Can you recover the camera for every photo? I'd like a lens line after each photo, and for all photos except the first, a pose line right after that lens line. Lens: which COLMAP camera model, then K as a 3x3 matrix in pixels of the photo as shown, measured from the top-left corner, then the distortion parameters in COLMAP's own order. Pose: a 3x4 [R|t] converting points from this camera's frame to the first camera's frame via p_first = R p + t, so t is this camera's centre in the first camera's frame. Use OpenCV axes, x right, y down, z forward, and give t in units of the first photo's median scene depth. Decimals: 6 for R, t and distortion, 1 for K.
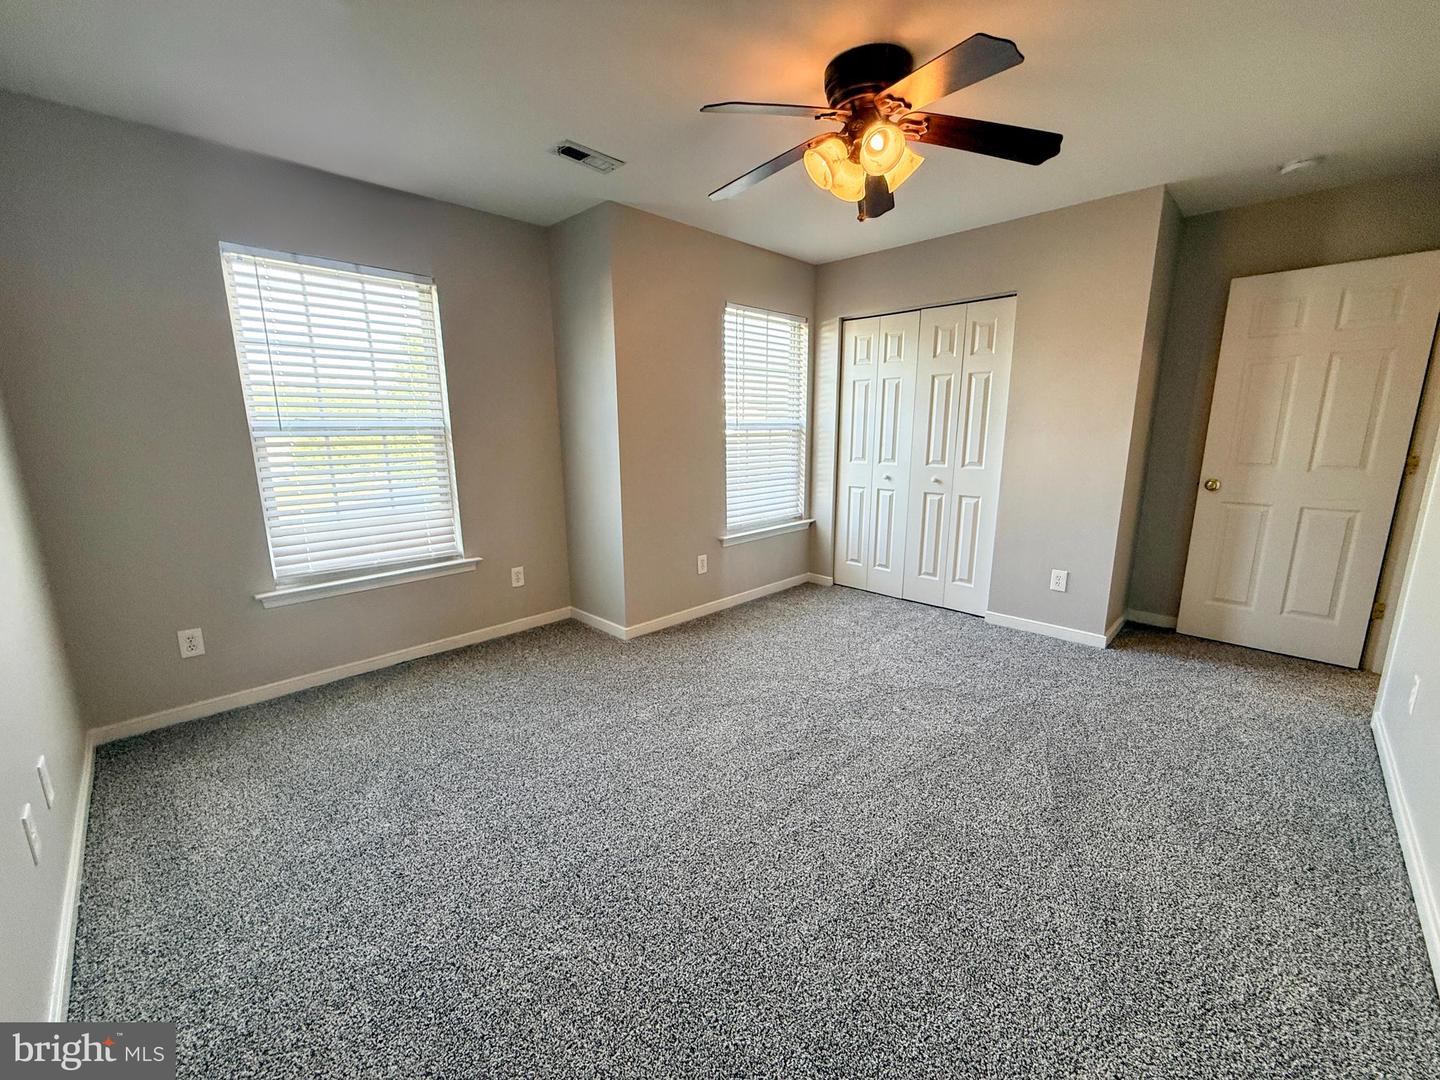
lens RADIAL K [[575.6, 0, 720.0], [0, 575.6, 540.0], [0, 0, 1]] dist [-0.000568, 0.000077]
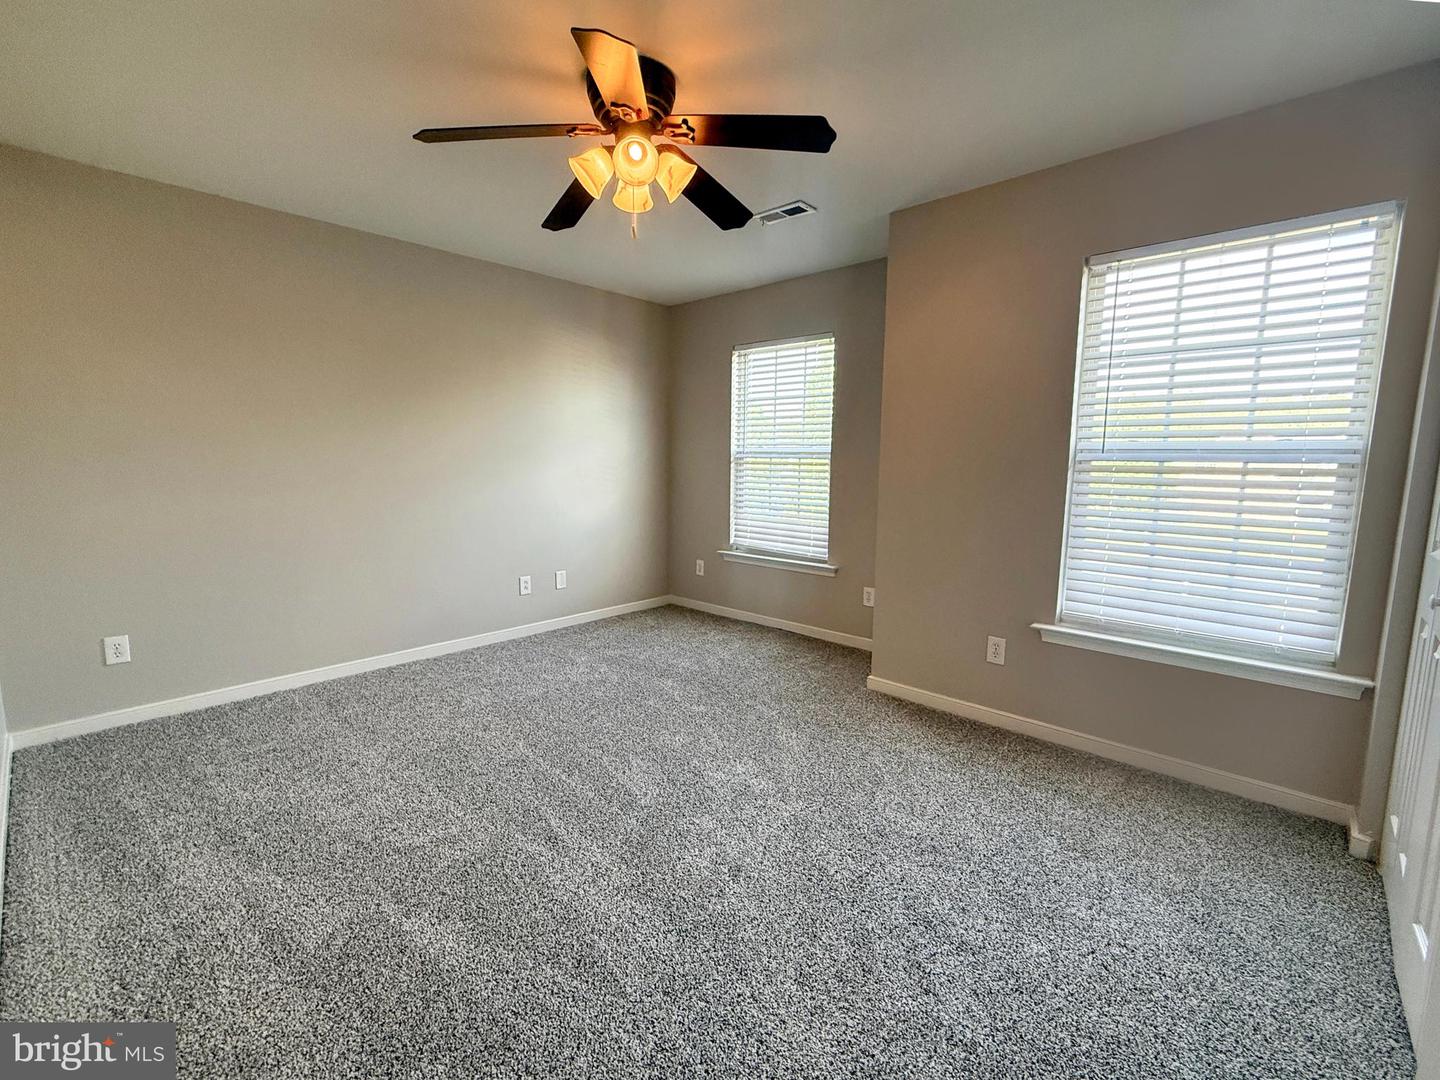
lens RADIAL K [[637.2, 0, 720.0], [0, 637.2, 540.0], [0, 0, 1]] dist [-0.000806, -0.000085]
pose [[0.025069, 0.142214, -0.989518, 0.855292], [-0.194241, 0.971658, 0.134726, -0.153115], [0.980633, 0.188827, 0.051982, 0.741139]]
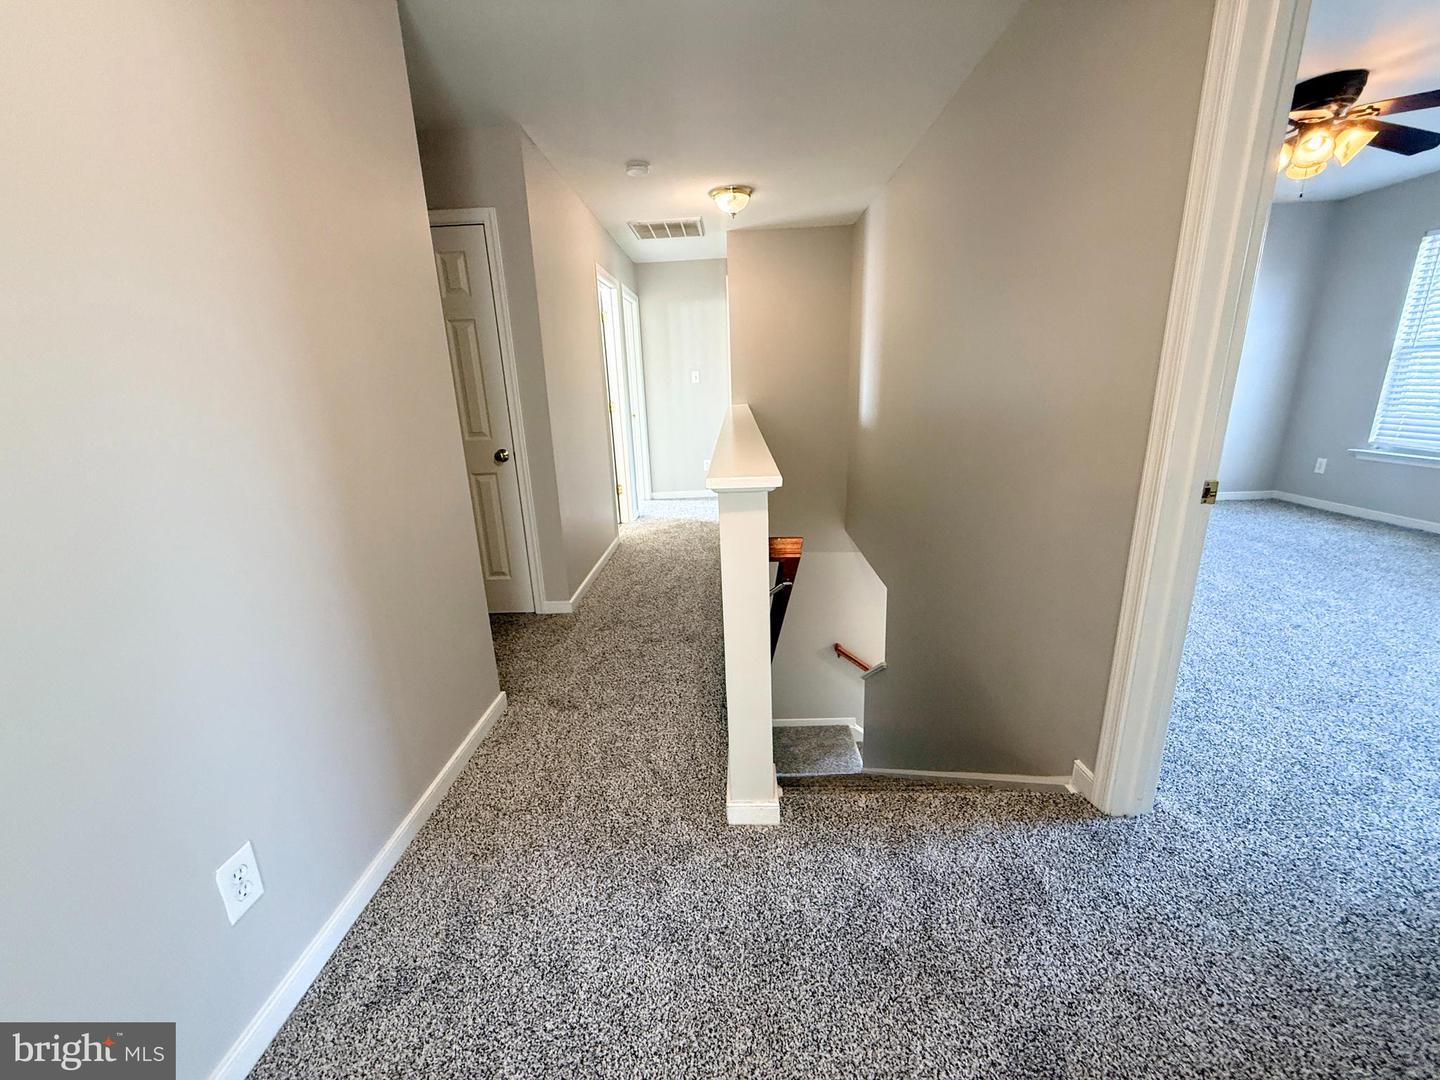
lens RADIAL K [[575.6, 0, 720.0], [0, 575.6, 540.0], [0, 0, 1]] dist [-0.000568, 0.000077]
pose [[-0.736372, 0.217781, -0.640568, 1.442508], [-0.081383, 0.911393, 0.403411, -0.160903], [0.671664, 0.349192, -0.653400, 0.784525]]
